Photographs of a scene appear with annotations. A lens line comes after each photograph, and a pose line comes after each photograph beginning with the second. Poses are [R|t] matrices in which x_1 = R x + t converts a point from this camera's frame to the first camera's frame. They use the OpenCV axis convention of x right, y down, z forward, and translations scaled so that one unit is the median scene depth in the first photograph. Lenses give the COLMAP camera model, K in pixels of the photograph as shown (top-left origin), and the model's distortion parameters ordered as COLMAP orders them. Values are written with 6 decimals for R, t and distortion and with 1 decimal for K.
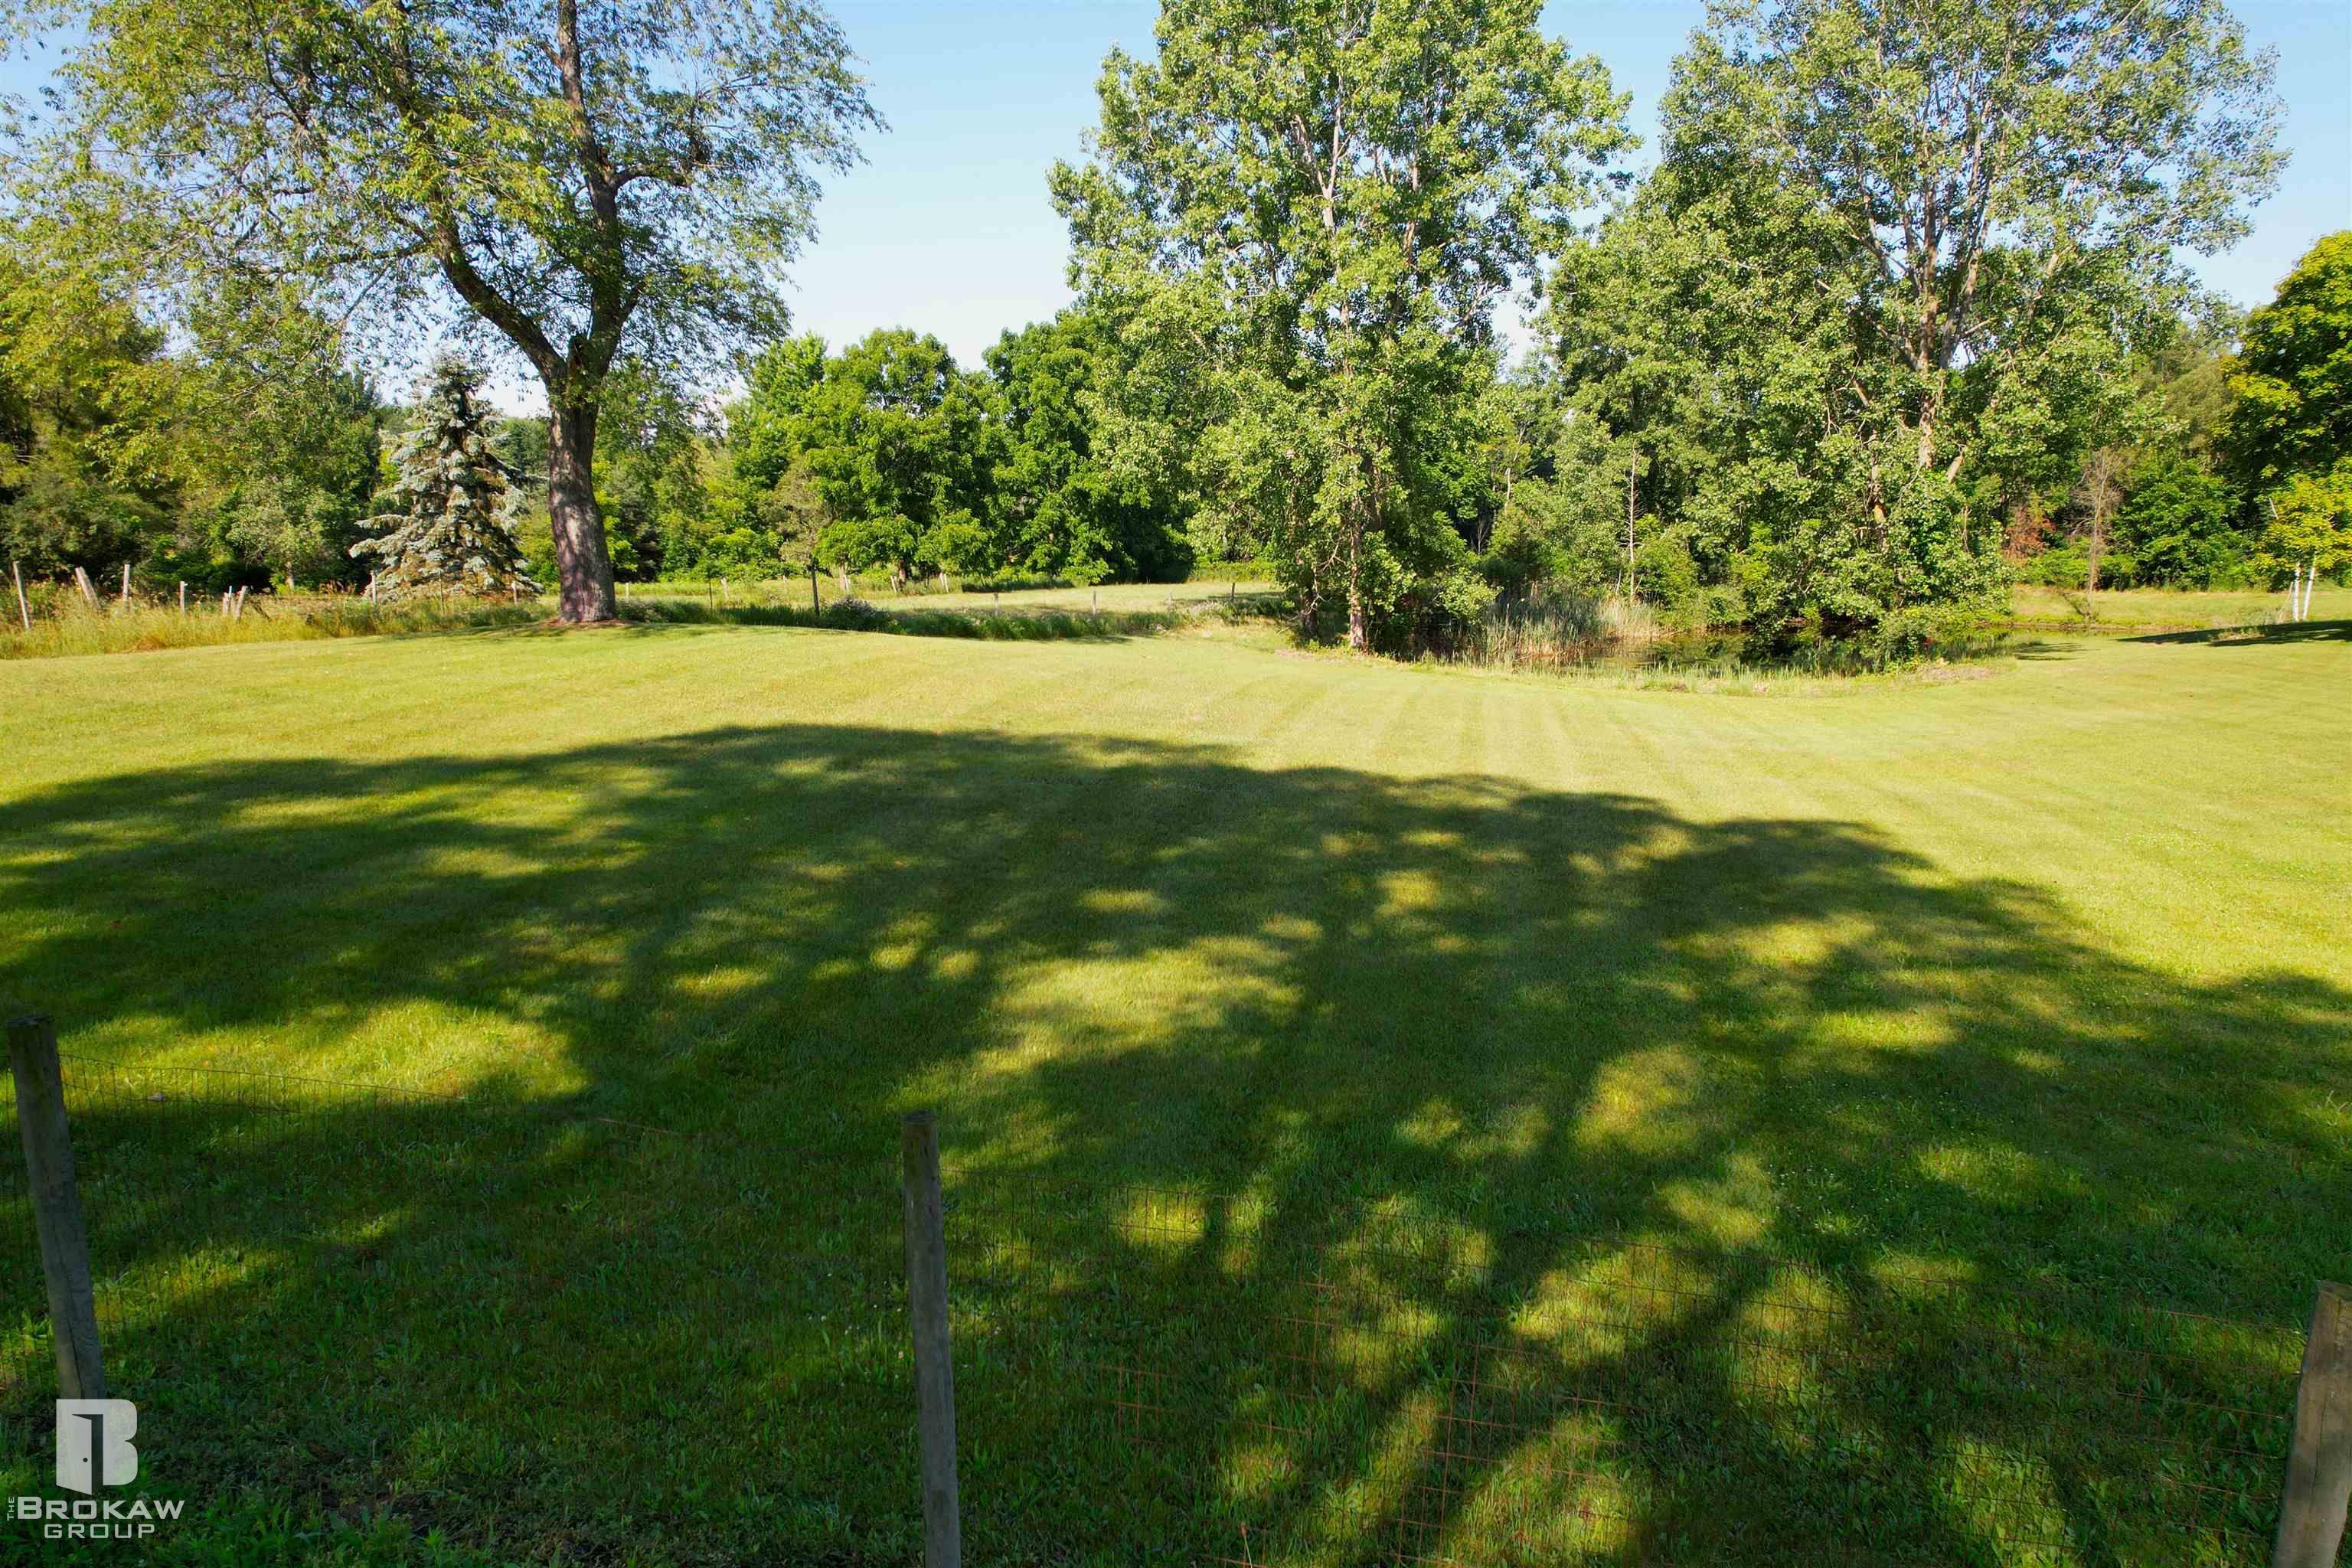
lens RADIAL K [[1519.3, 0, 1171.7], [0, 1519.3, 789.0], [0, 0, 1]] dist [-0.083168, 0.090910]
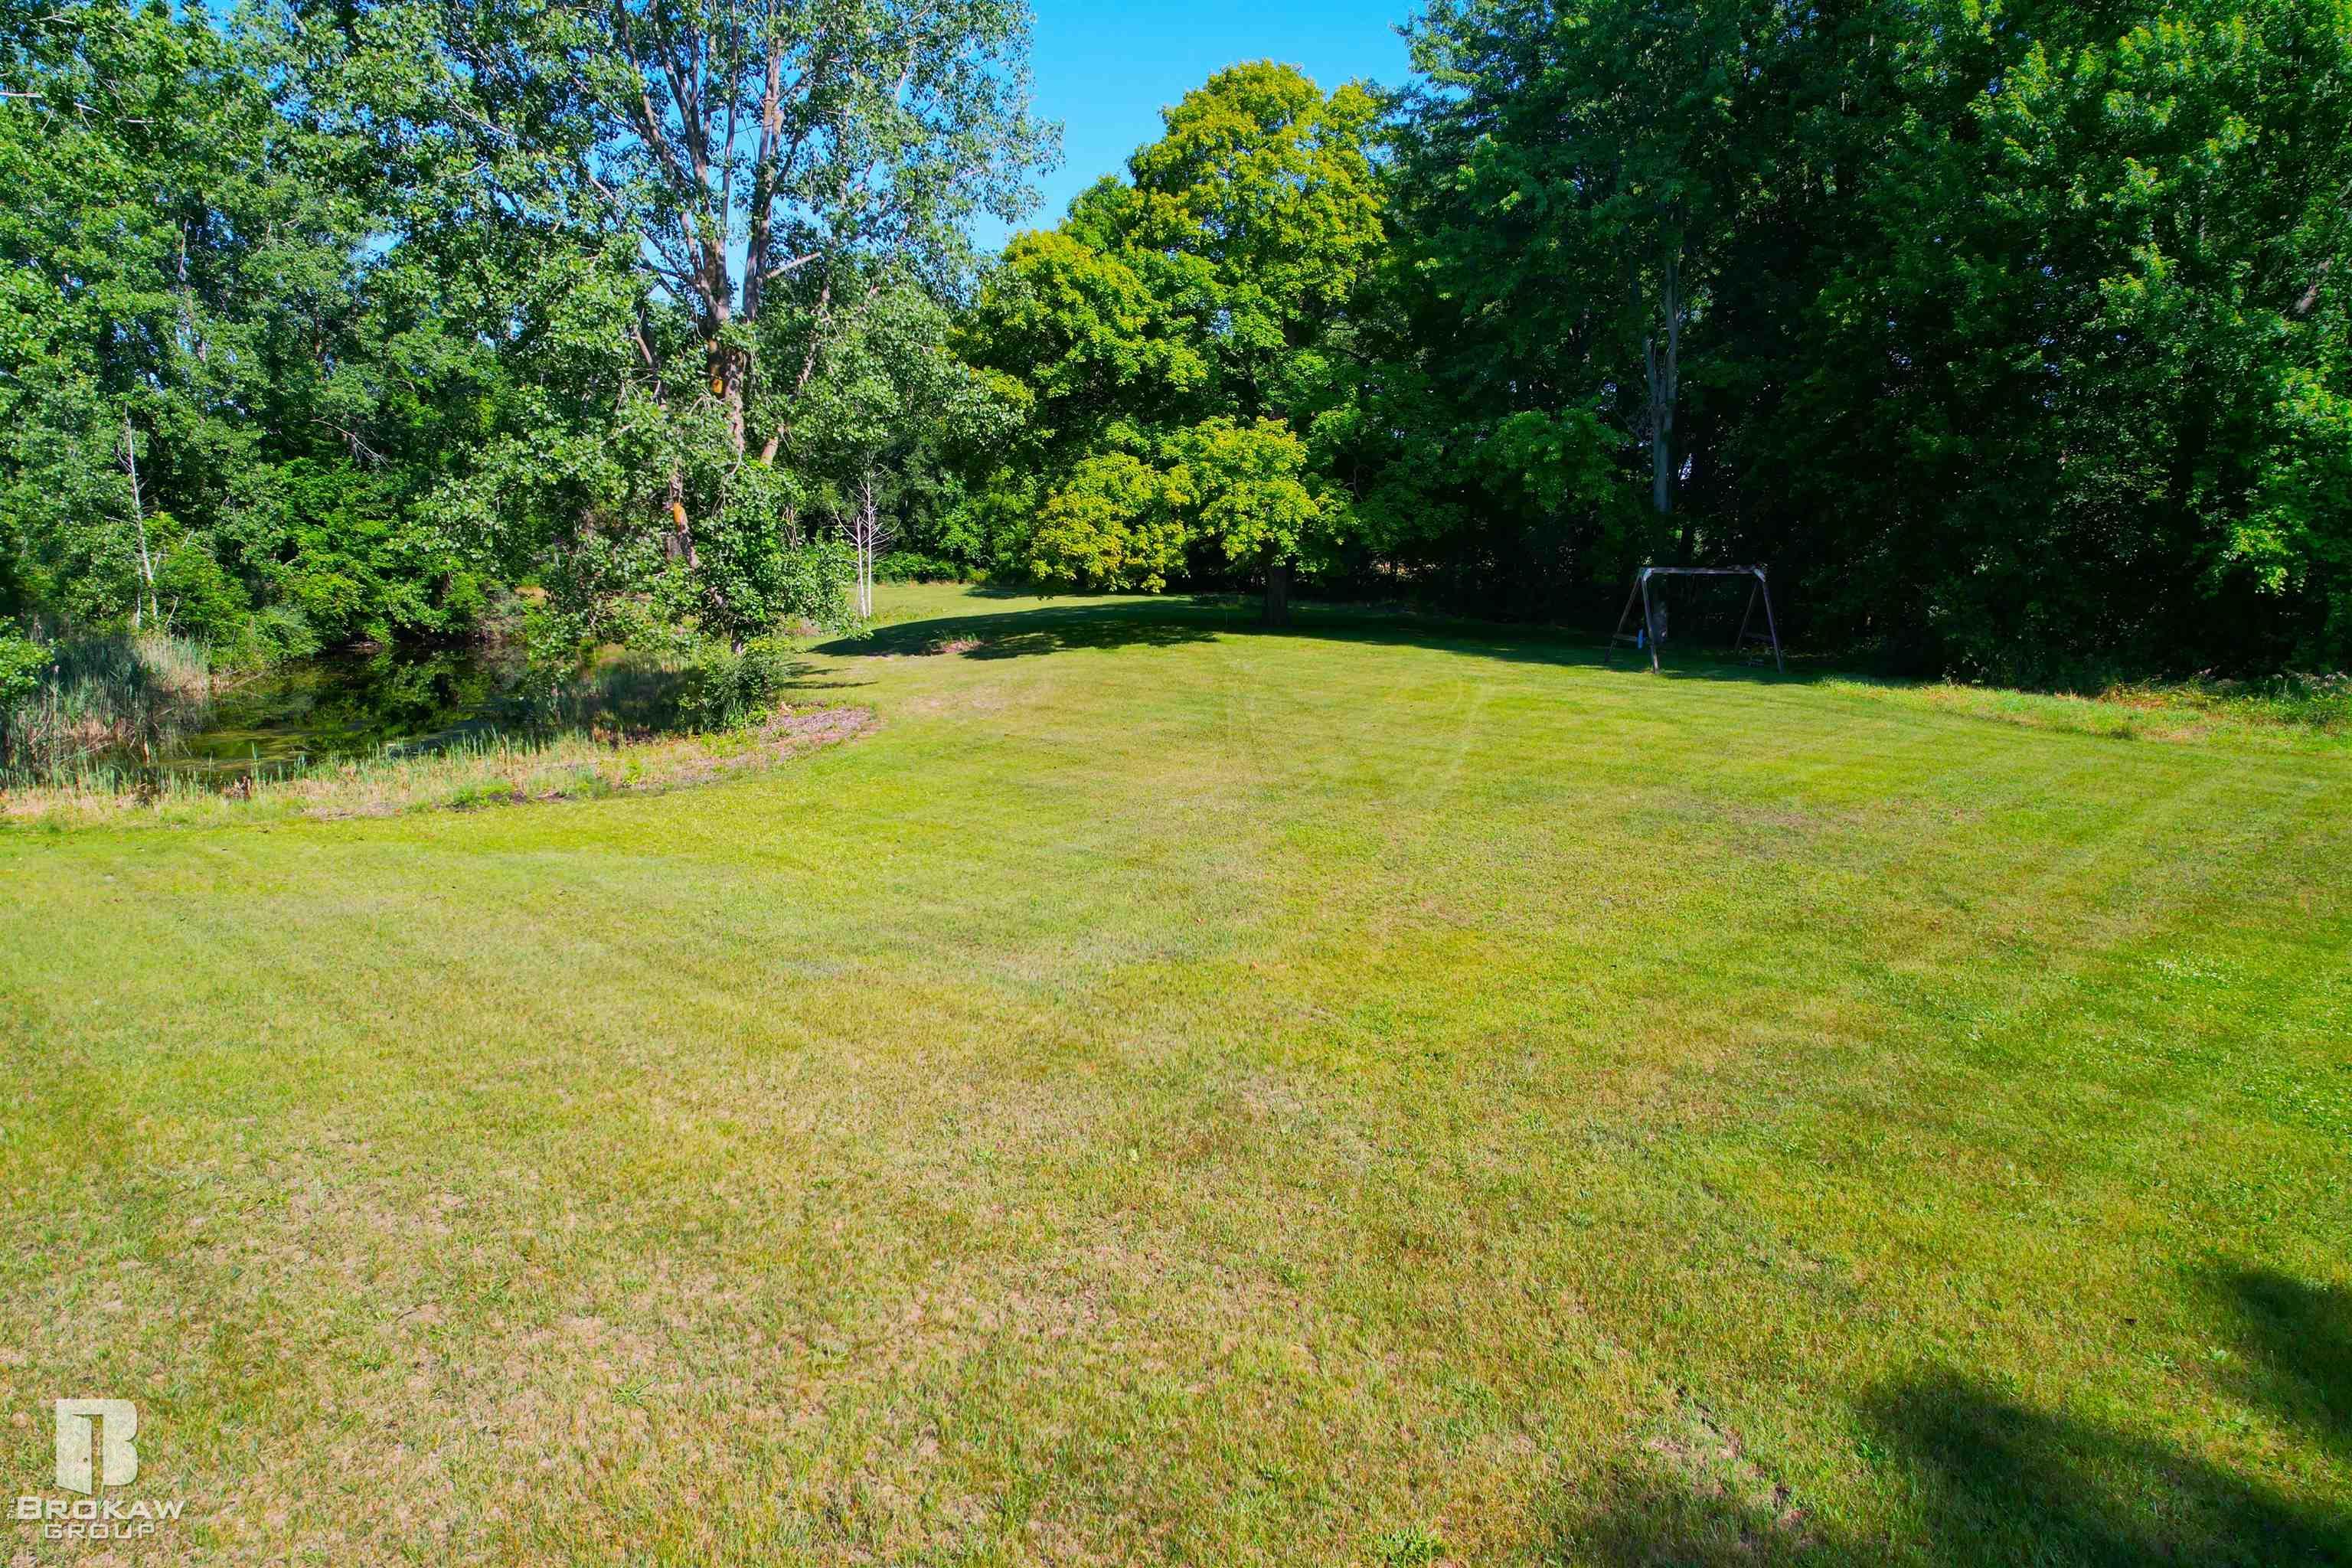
lens RADIAL K [[1519.3, 0, 1171.7], [0, 1519.3, 789.0], [0, 0, 1]] dist [-0.083168, 0.090910]
pose [[0.562274, -0.133803, 0.816054, -0.011186], [0.133745, 0.988545, 0.069932, -0.071005], [-0.816063, 0.069823, 0.573729, 0.395376]]
